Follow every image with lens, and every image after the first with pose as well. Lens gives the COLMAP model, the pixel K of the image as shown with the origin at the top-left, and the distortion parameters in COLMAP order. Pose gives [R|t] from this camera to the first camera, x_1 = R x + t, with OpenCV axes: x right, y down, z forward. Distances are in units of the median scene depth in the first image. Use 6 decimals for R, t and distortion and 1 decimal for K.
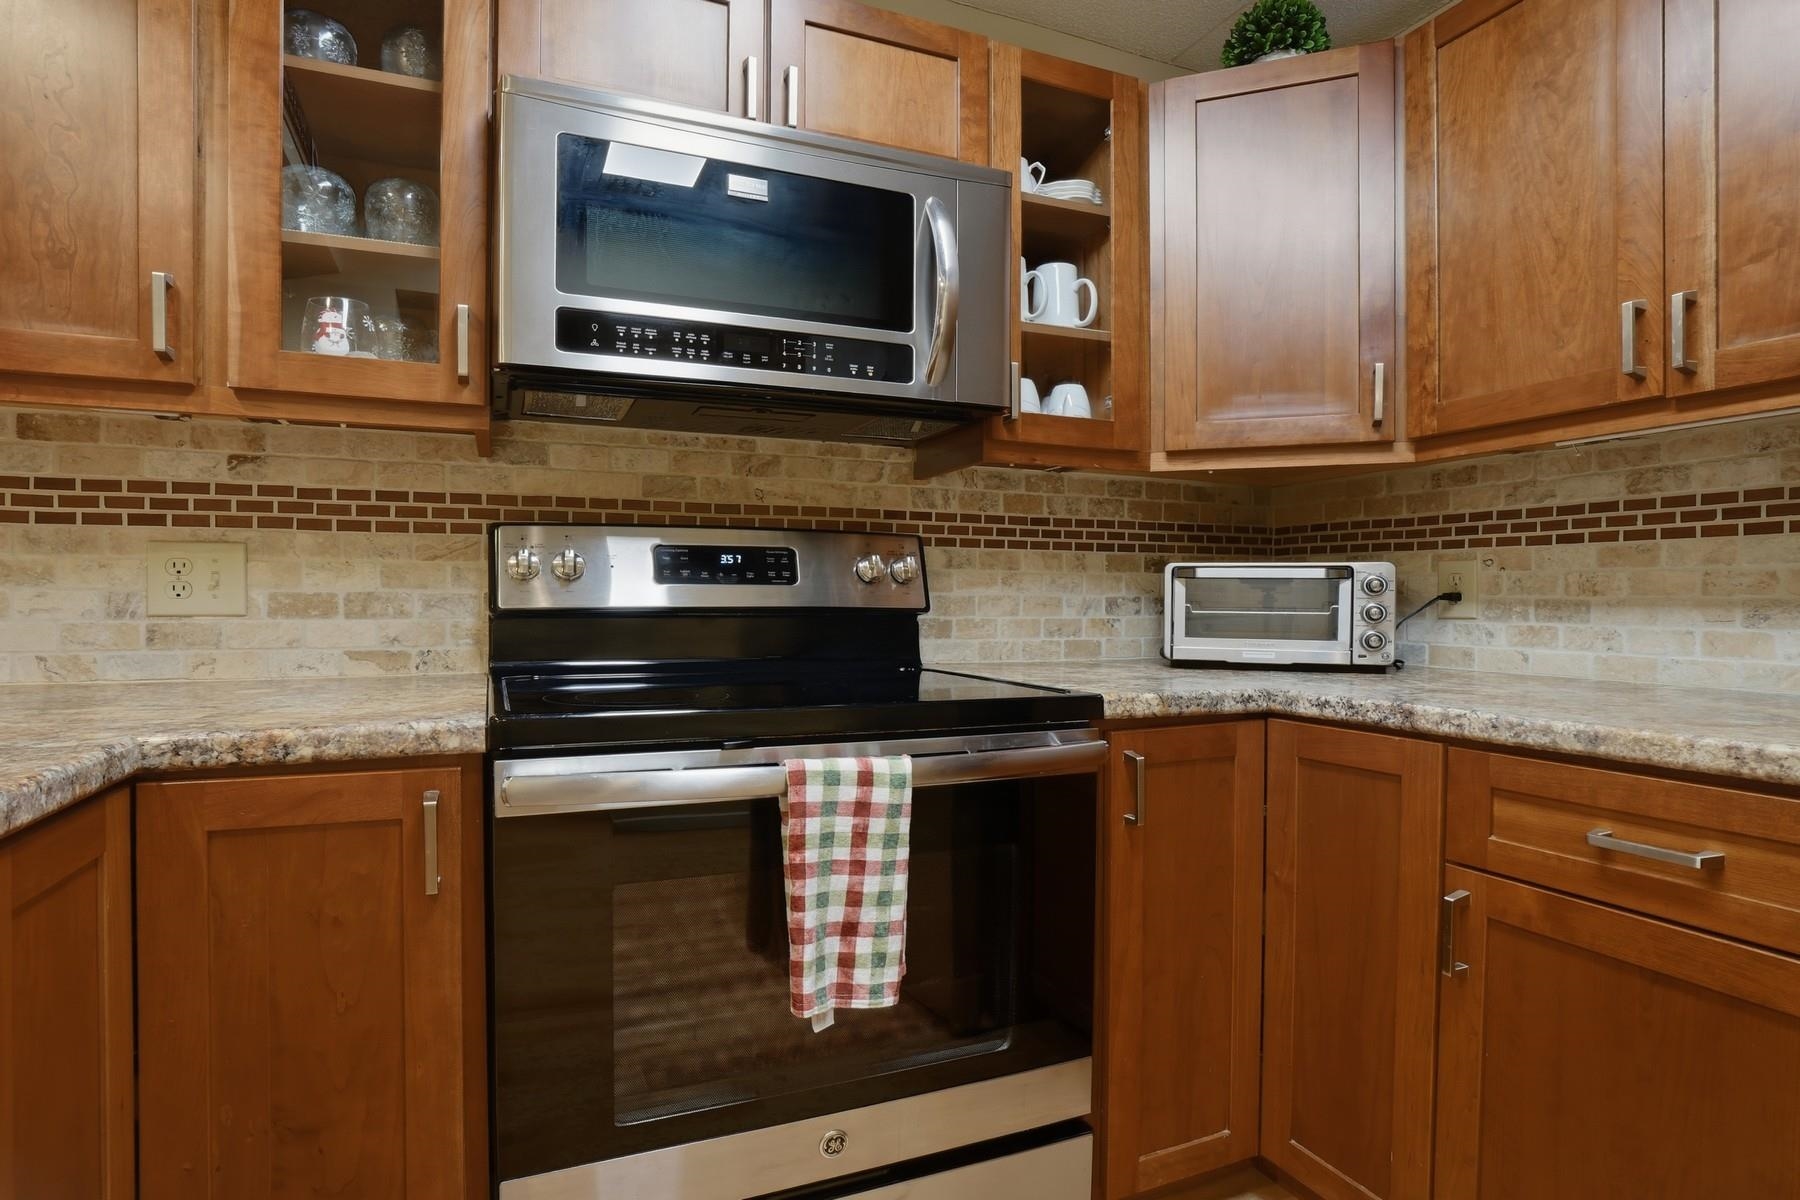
lens RADIAL K [[952.0, 0, 898.1], [0, 952.0, 611.3], [0, 0, 1]] dist [-0.050872, 0.023111]
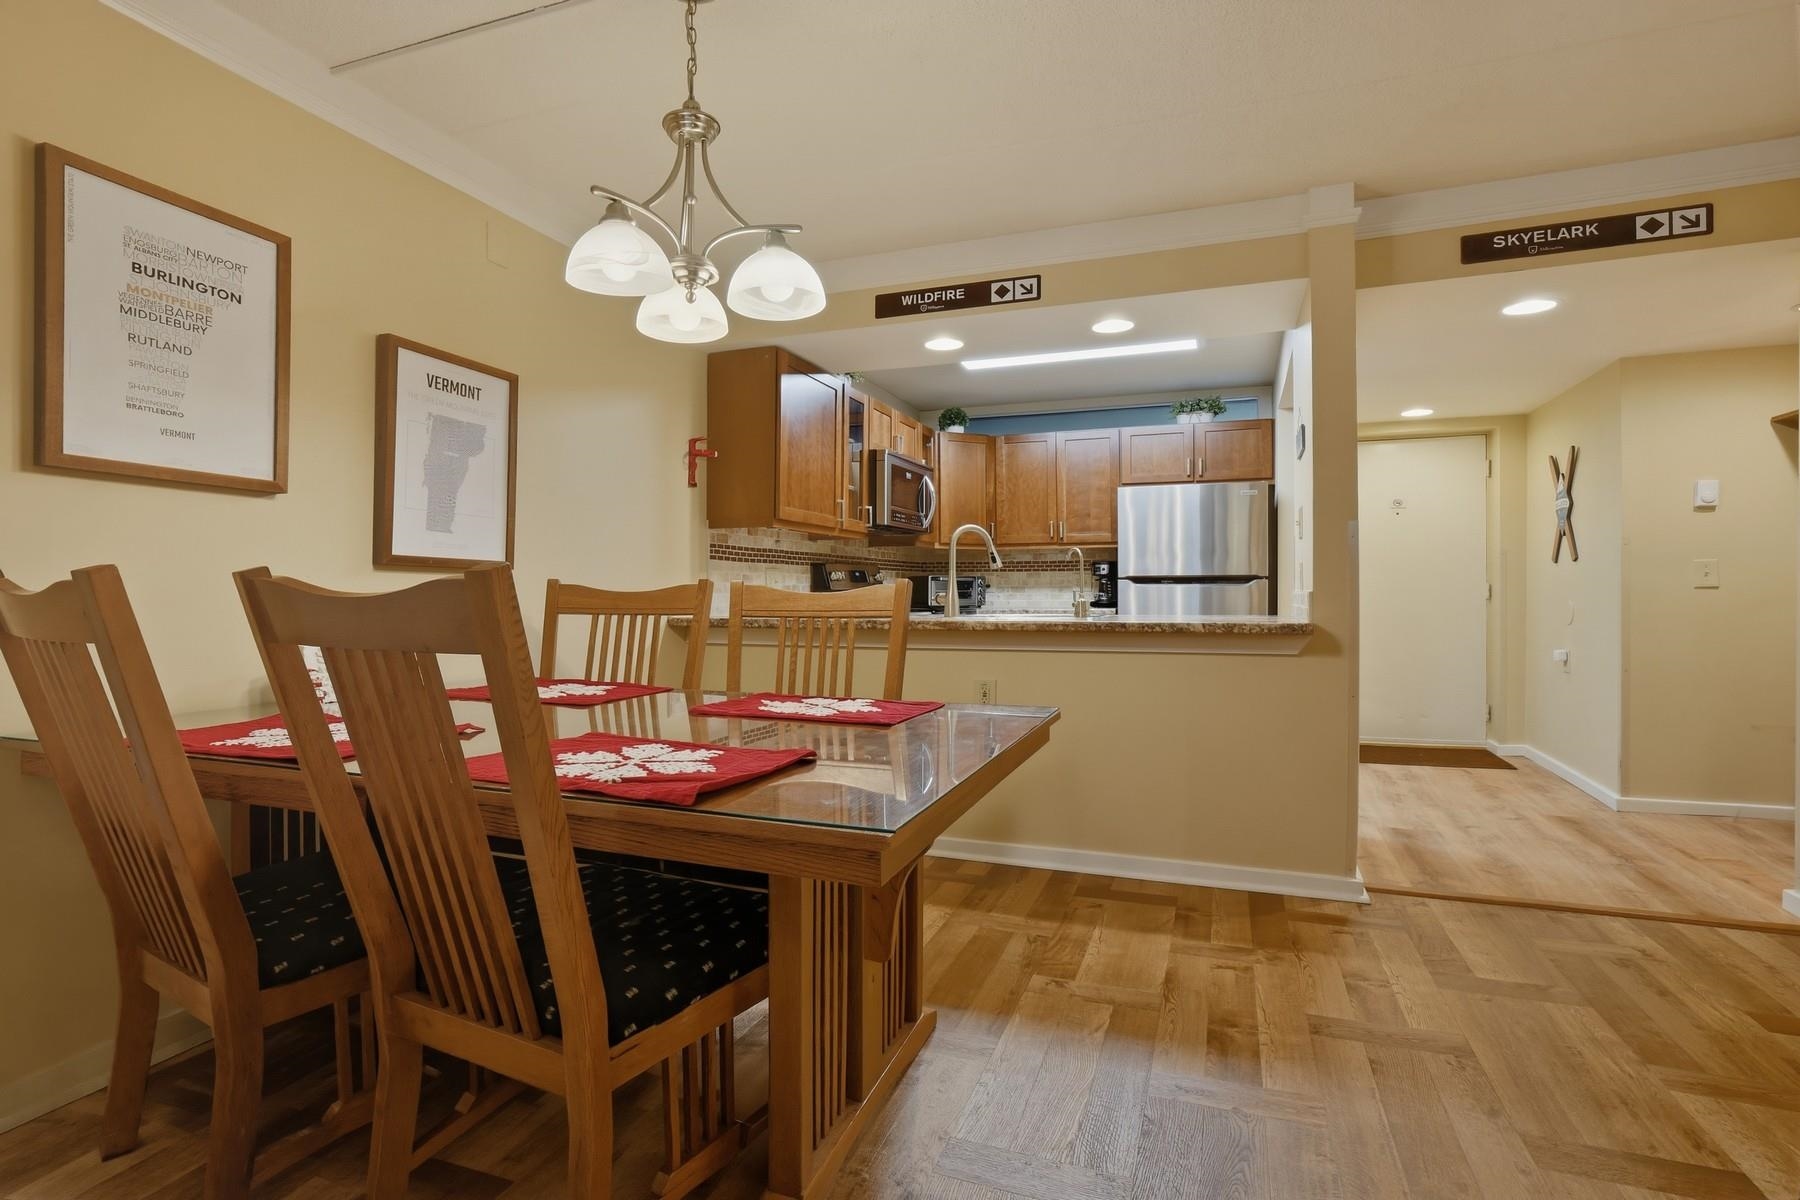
lens RADIAL K [[905.3, 0, 890.5], [0, 905.3, 597.9], [0, 0, 1]] dist [-0.045641, 0.032401]
pose [[0.695646, -0.011381, 0.718295, -2.574988], [0.017805, 0.999840, -0.001401, 0.033216], [-0.718164, 0.013764, 0.695738, -1.327352]]
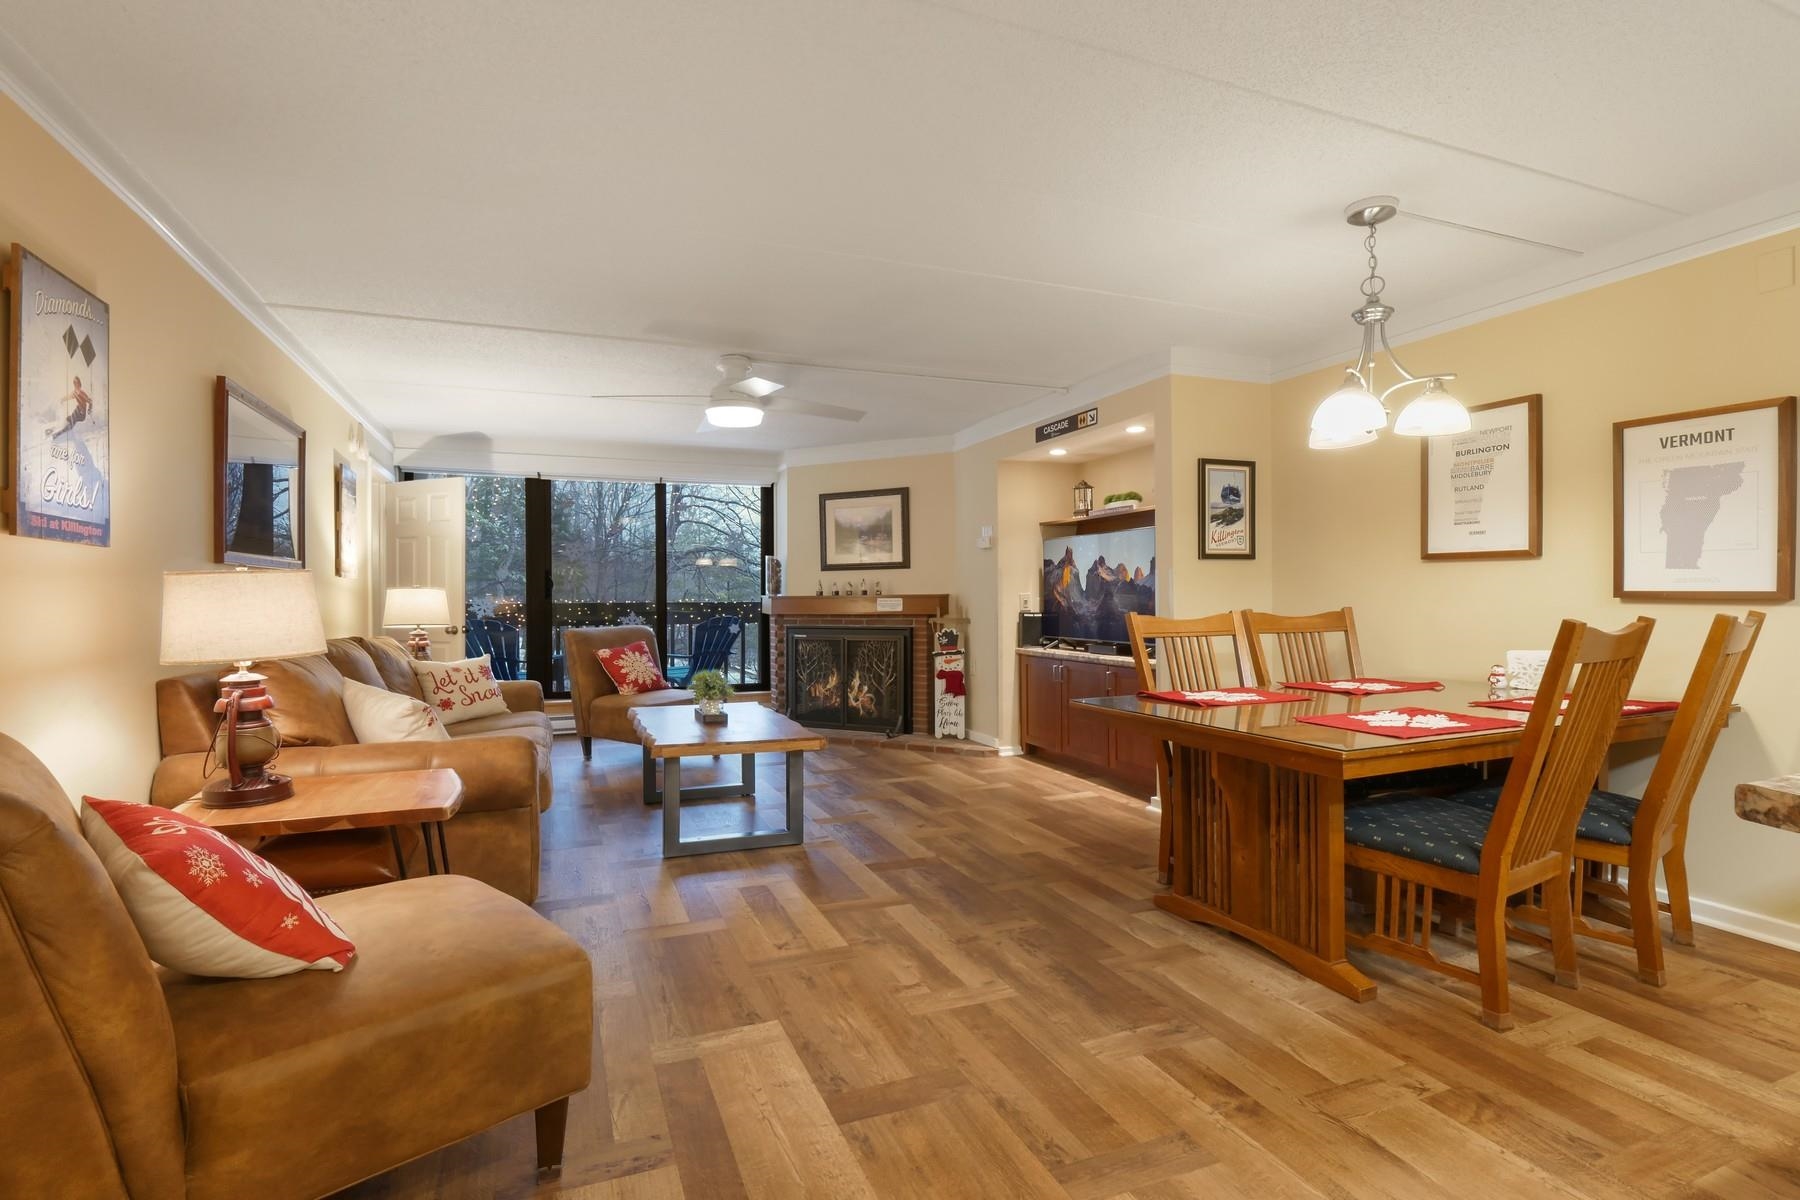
lens RADIAL K [[857.1, 0, 900.0], [0, 857.1, 600.0], [0, 0, 1]] dist [-0.004004, -0.001119]
pose [[-0.025702, -0.003281, -0.999664, -0.050516], [-0.007314, 0.999968, -0.003094, -0.021087], [0.999643, 0.007232, -0.025725, -1.203327]]
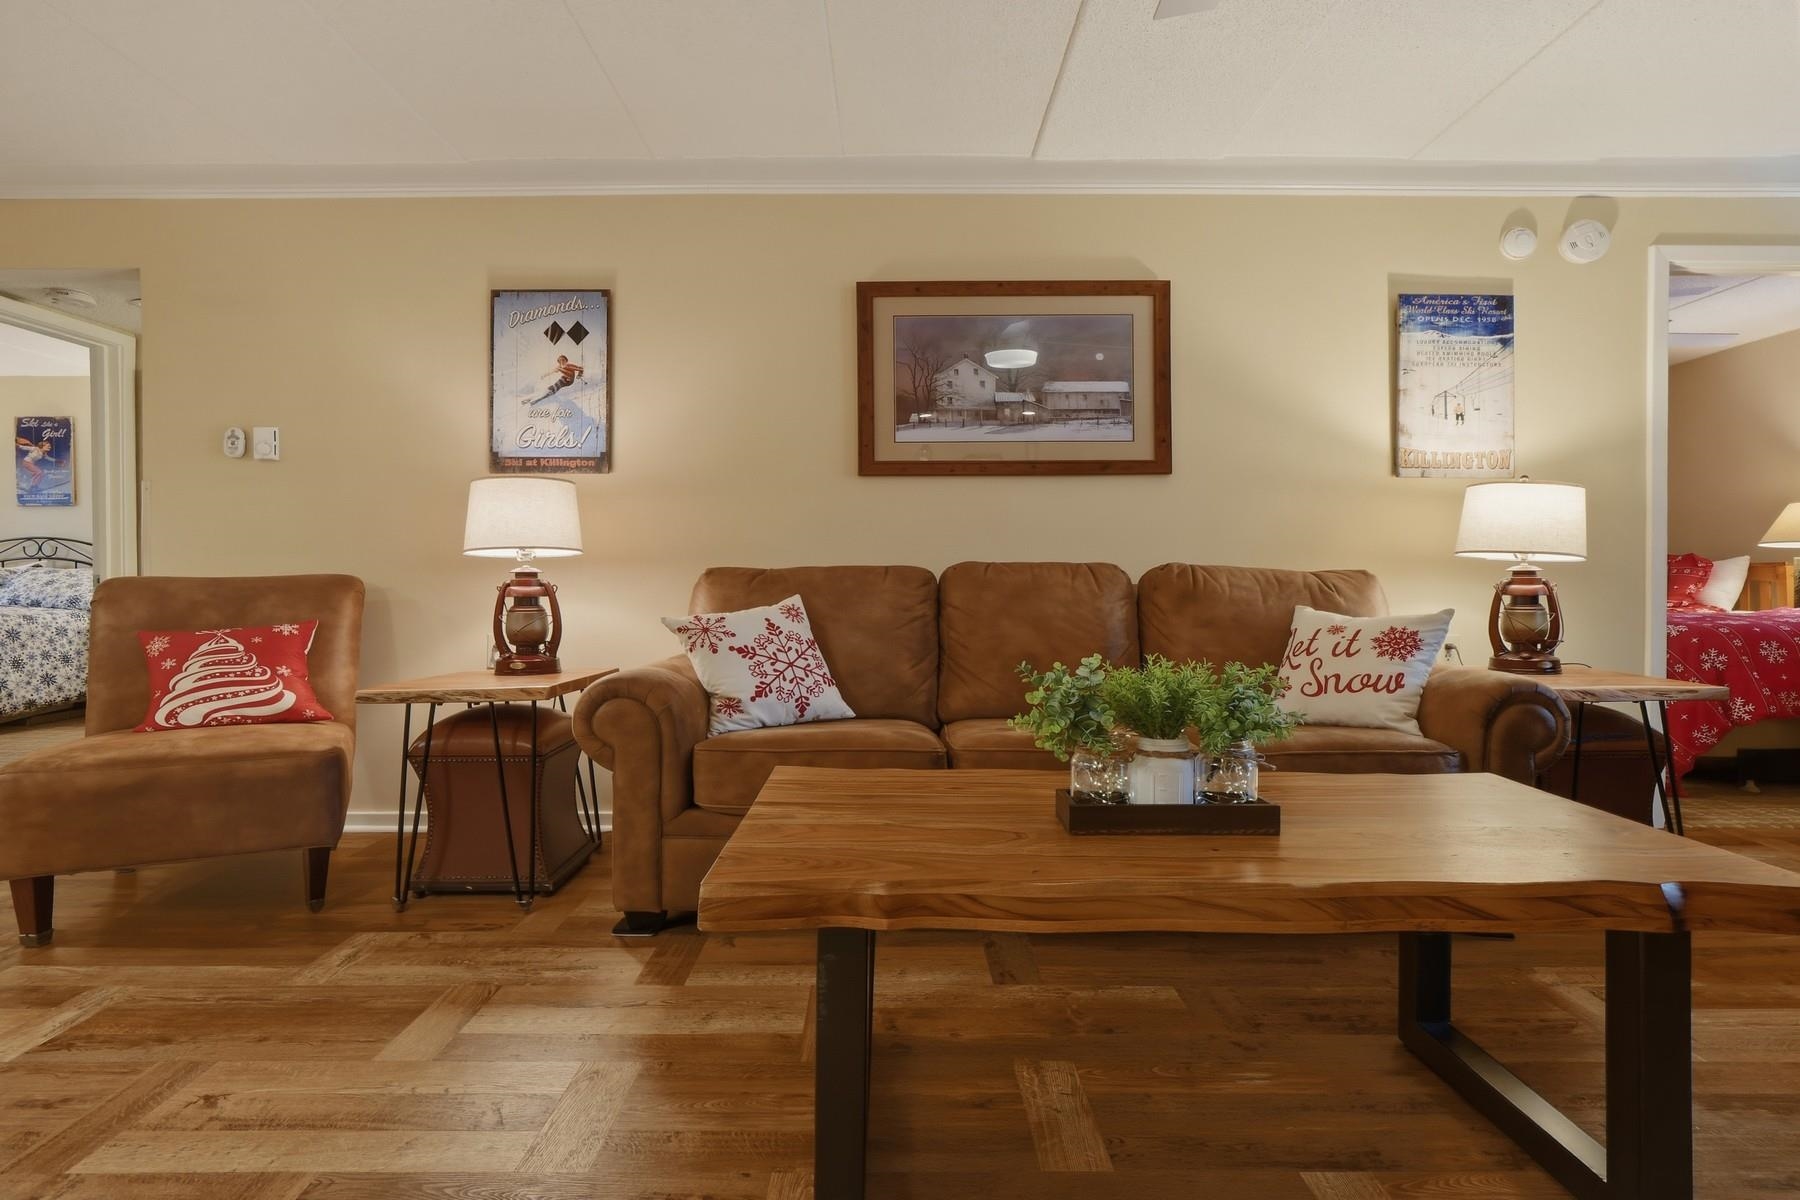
lens RADIAL K [[969.1, 0, 870.6], [0, 969.1, 595.6], [0, 0, 1]] dist [-0.002129, 0.000254]
pose [[-0.912191, -0.011300, 0.409609, -2.901223], [-0.000547, 0.999652, 0.026359, 0.111183], [-0.409764, 0.023820, -0.911880, -0.833550]]
